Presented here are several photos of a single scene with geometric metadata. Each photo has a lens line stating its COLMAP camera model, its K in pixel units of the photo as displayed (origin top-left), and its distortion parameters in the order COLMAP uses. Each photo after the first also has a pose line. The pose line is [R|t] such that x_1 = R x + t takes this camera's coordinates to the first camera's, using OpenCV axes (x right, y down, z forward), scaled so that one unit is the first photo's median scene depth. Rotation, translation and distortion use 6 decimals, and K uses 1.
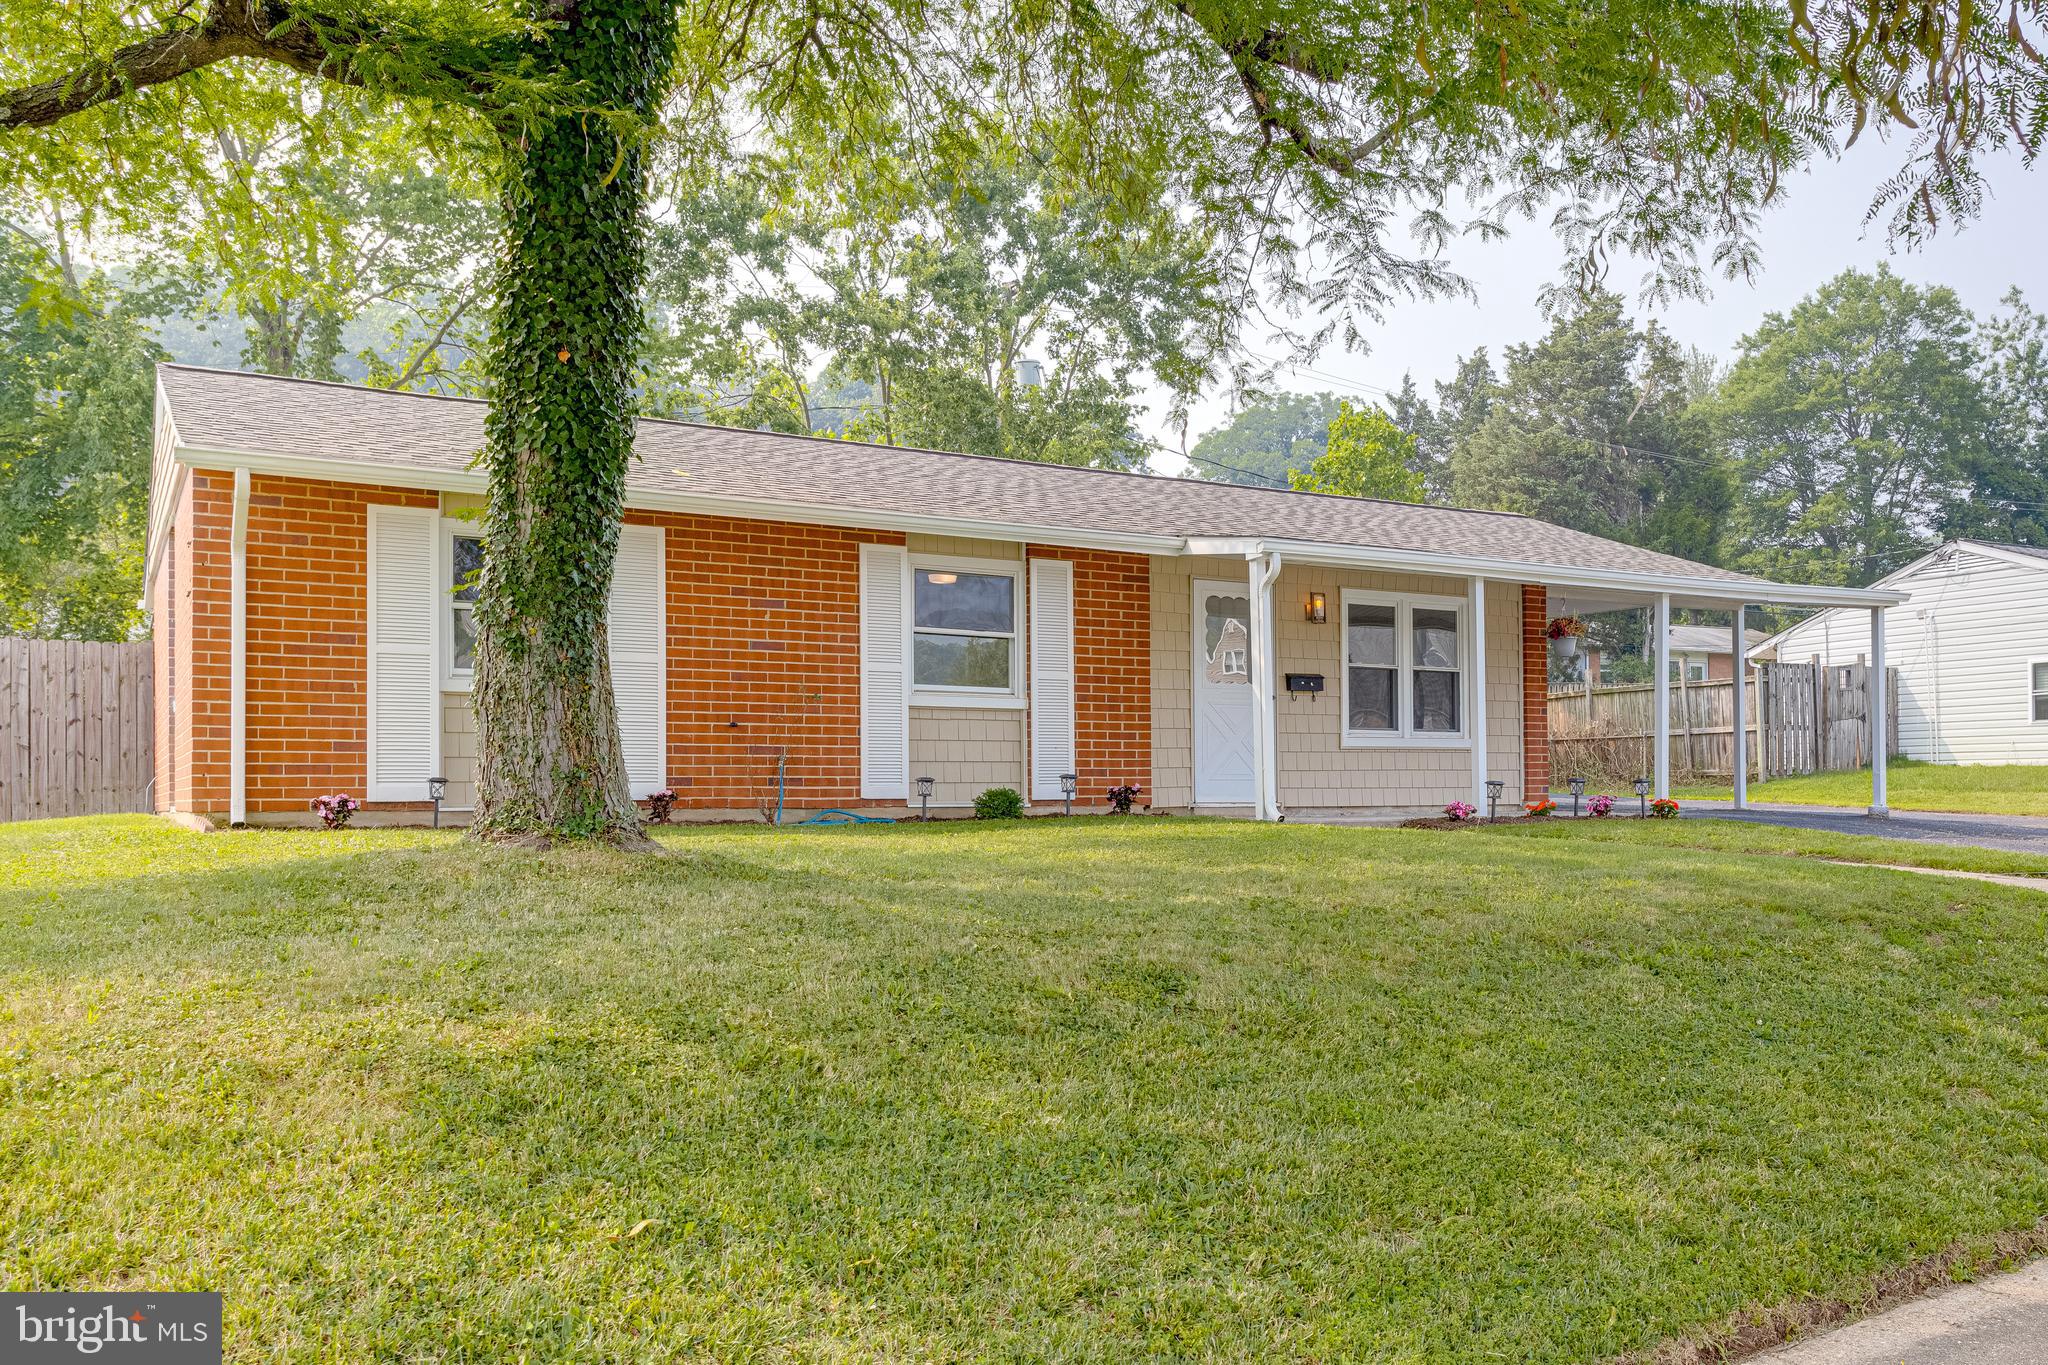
lens RADIAL K [[1375.1, 0, 1016.6], [0, 1375.1, 772.5], [0, 0, 1]] dist [-0.001193, -0.000695]
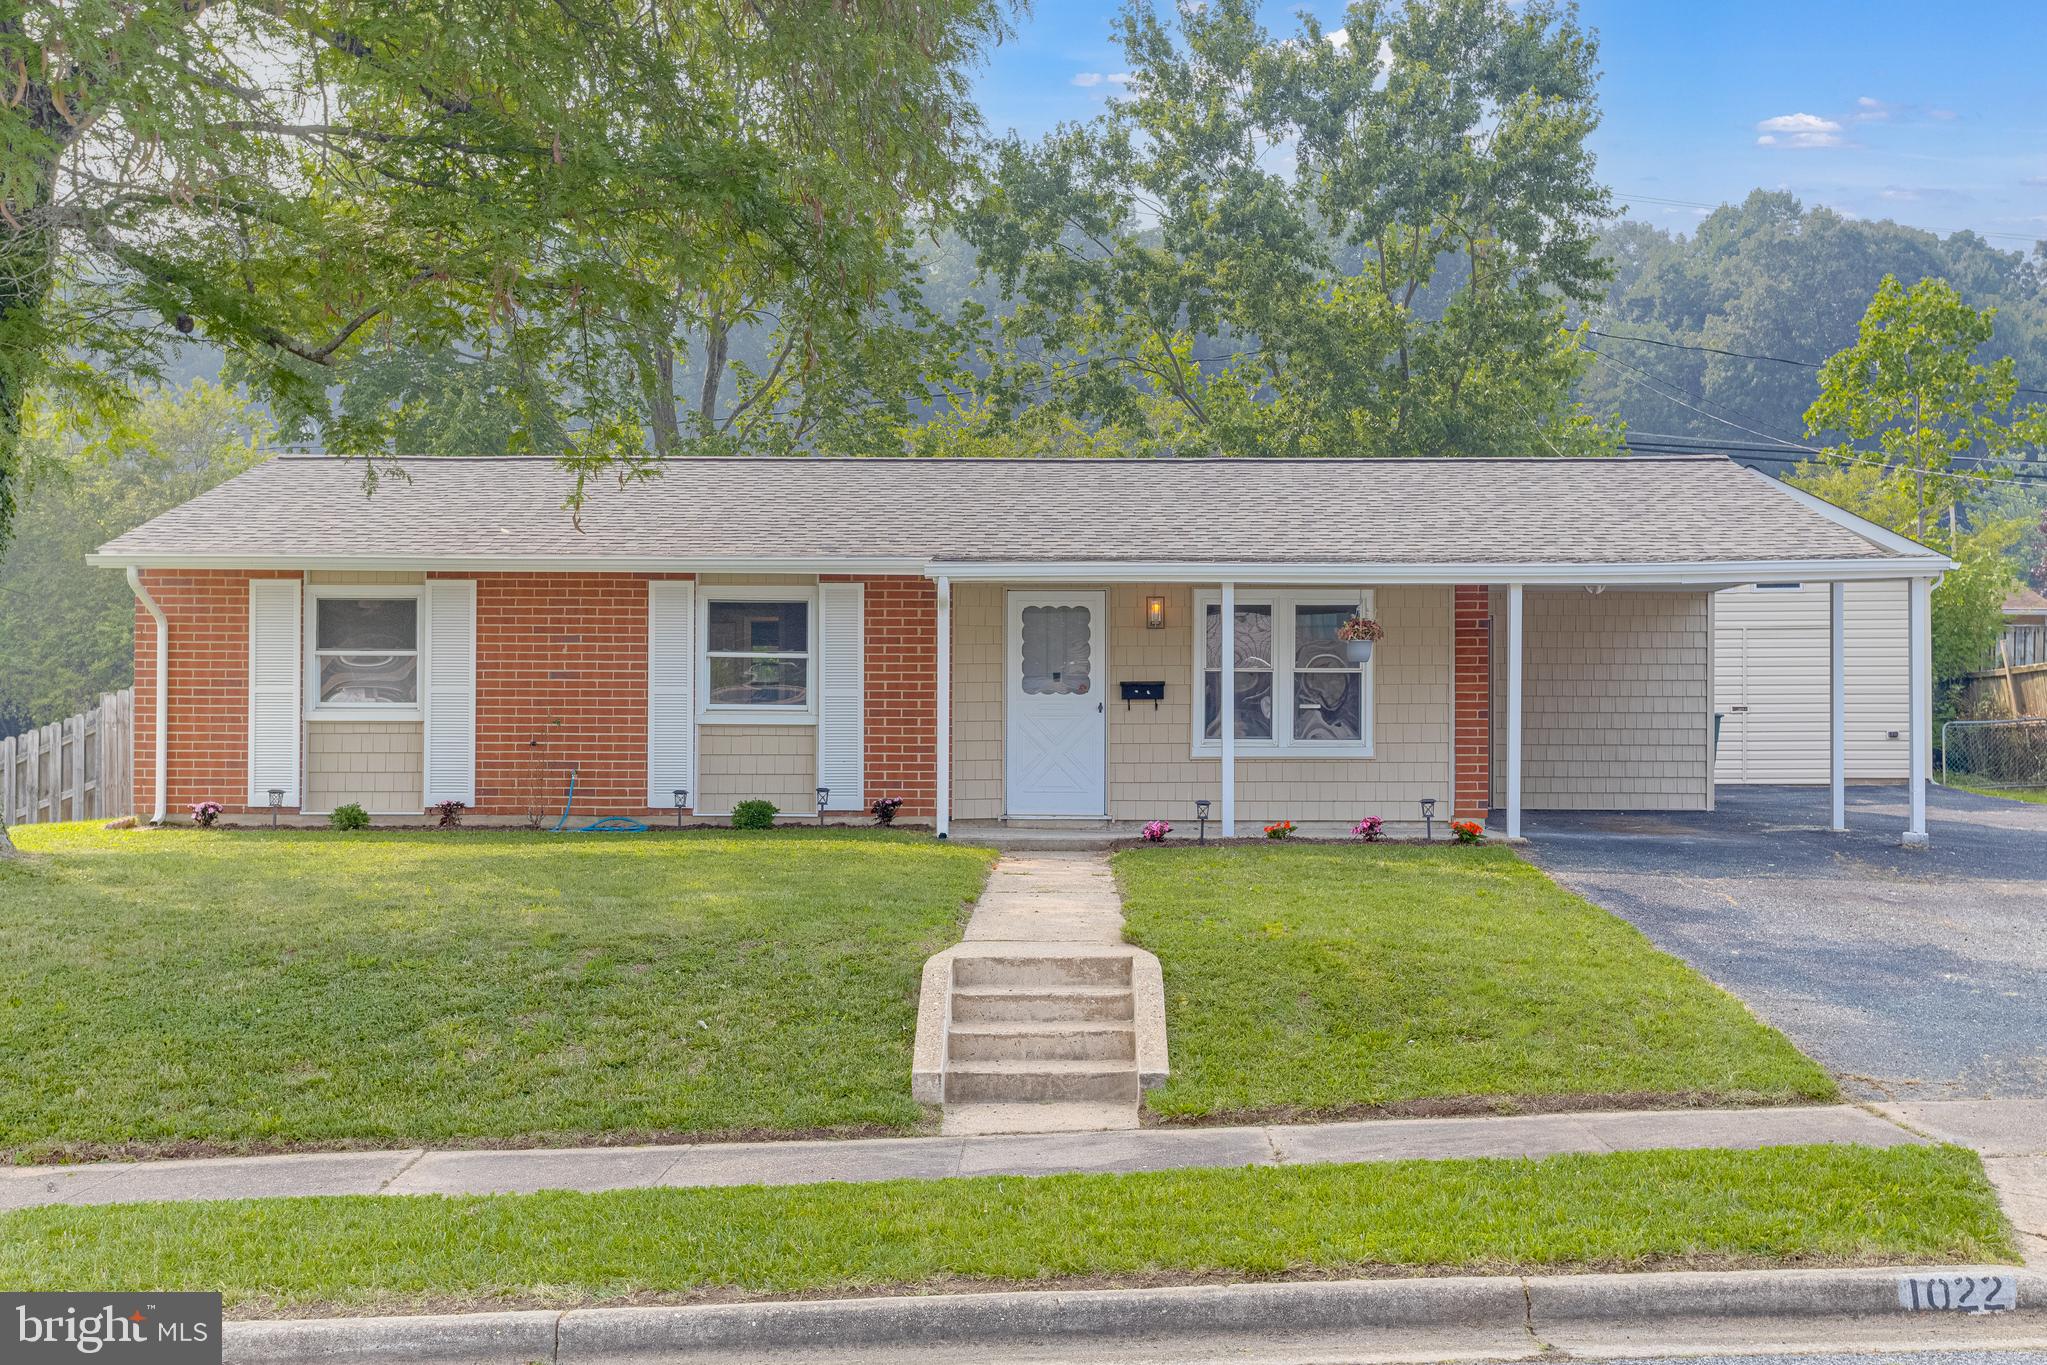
lens RADIAL K [[1739.0, 0, 1024.5], [0, 1739.0, 739.8], [0, 0, 1]] dist [0.052970, -0.107486]
pose [[0.896752, 0.002517, -0.442526, 0.803866], [-0.000918, 0.999992, 0.003828, -0.042822], [0.442532, -0.003027, 0.896748, -0.146397]]
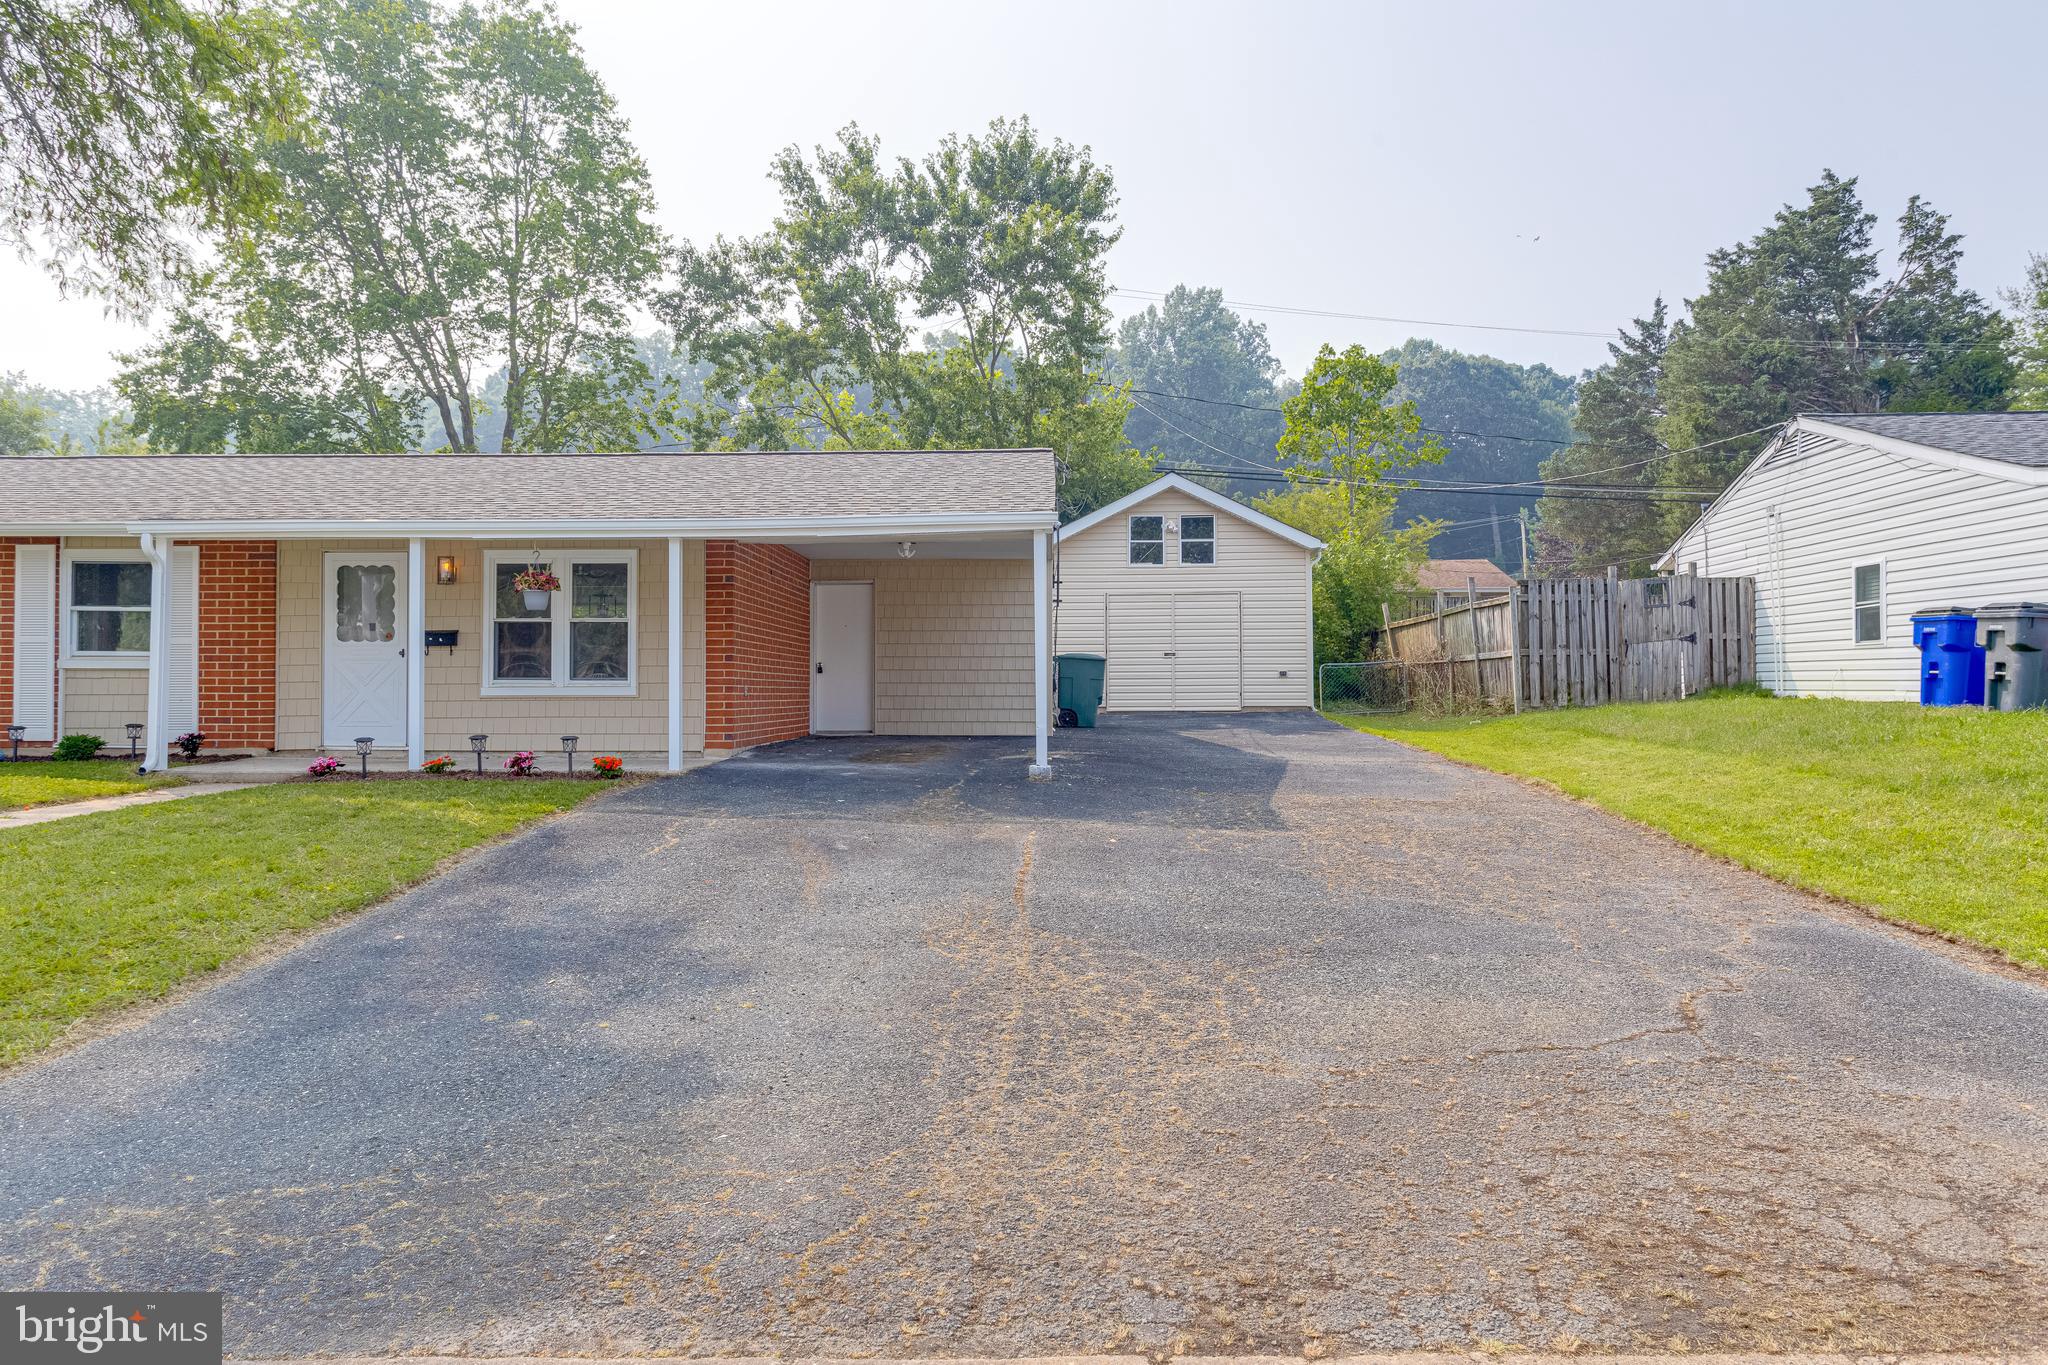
lens RADIAL K [[1028.7, 0, 1024.0], [0, 1028.7, 682.5], [0, 0, 1]] dist [-0.035625, 0.024905]
pose [[0.893780, 0.002533, -0.448498, 1.192326], [0.001861, 0.999954, 0.009358, -0.043931], [0.448501, -0.009199, 0.893735, 0.573687]]
